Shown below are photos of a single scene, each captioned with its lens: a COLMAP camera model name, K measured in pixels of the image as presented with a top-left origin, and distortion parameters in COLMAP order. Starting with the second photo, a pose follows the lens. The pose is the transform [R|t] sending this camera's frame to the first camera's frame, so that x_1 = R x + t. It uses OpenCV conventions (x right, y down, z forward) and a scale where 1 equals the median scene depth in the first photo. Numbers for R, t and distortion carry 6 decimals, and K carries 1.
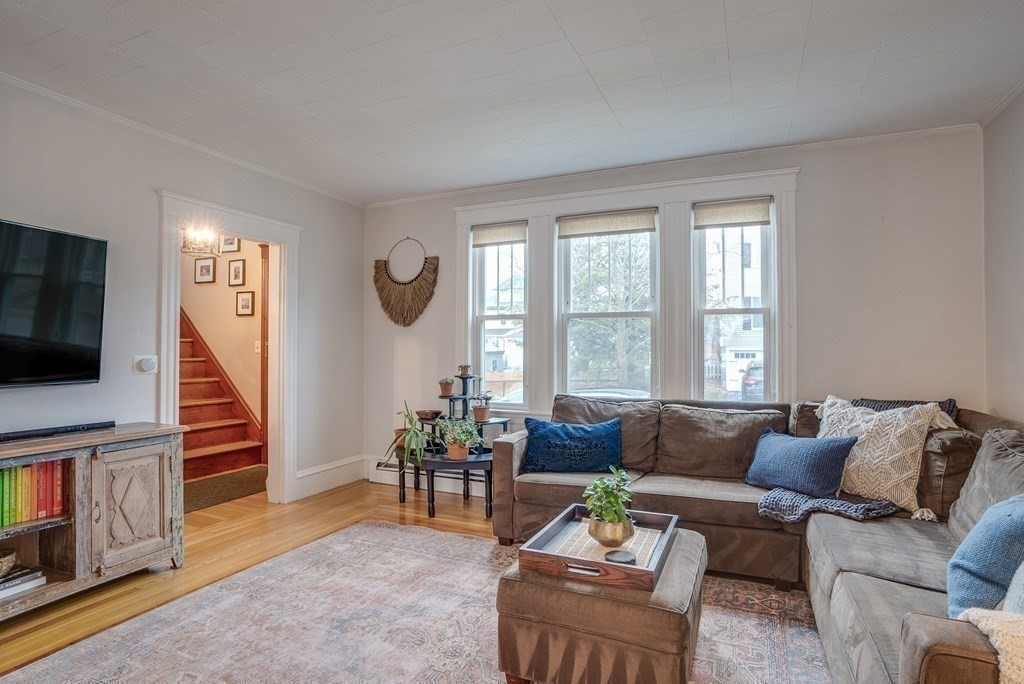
lens RADIAL K [[534.3, 0, 515.8], [0, 534.3, 345.2], [0, 0, 1]] dist [-0.002702, 0.000225]
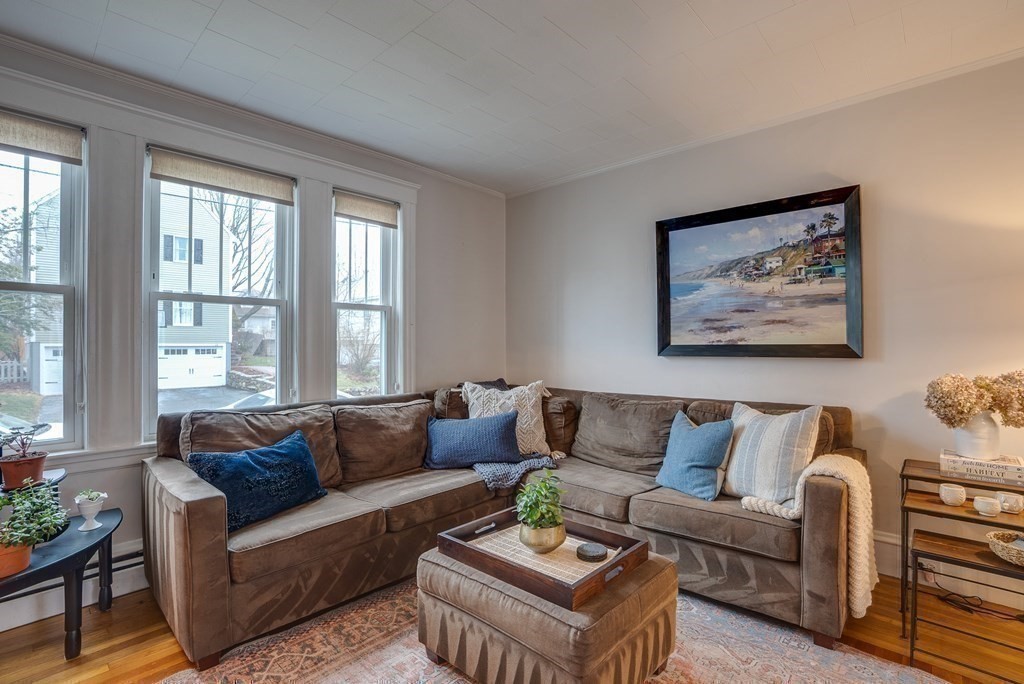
lens RADIAL K [[511.6, 0, 516.5], [0, 511.6, 338.6], [0, 0, 1]] dist [-0.020413, 0.000837]
pose [[0.327236, 0.007941, 0.944909, -0.395840], [-0.004410, 0.999967, -0.006876, 0.001611], [-0.944932, -0.001917, 0.327260, 0.411129]]
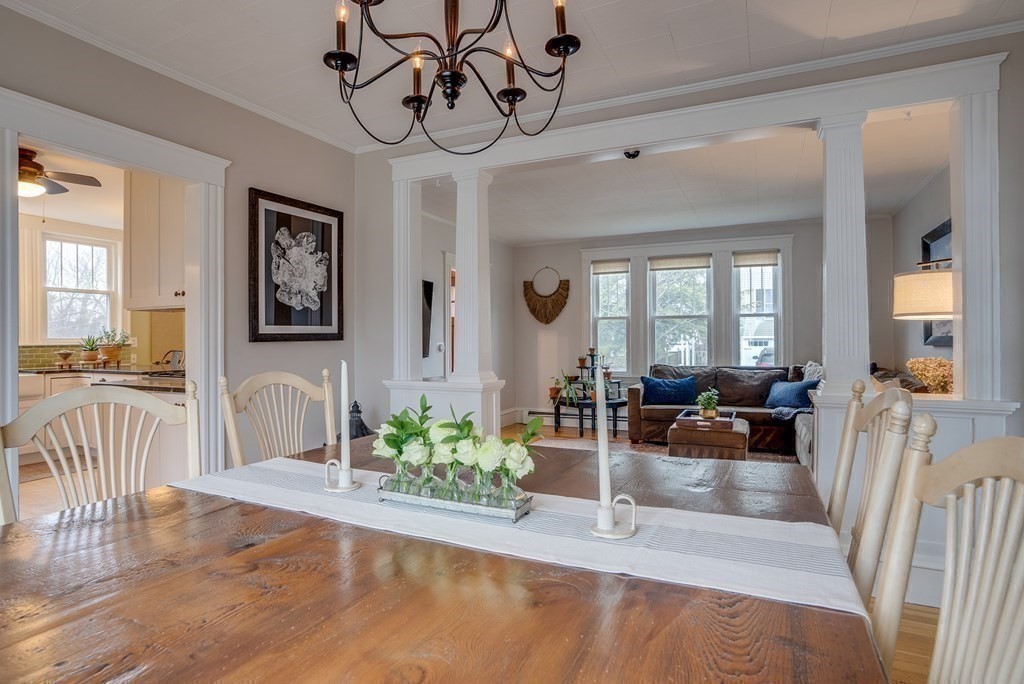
lens RADIAL K [[566.8, 0, 525.9], [0, 566.8, 340.0], [0, 0, 1]] dist [0.027393, 0.000655]
pose [[0.999743, -0.007229, 0.021500, -0.375465], [0.007051, 0.999940, 0.008334, -0.003664], [-0.021559, -0.008181, 0.999734, -0.817870]]
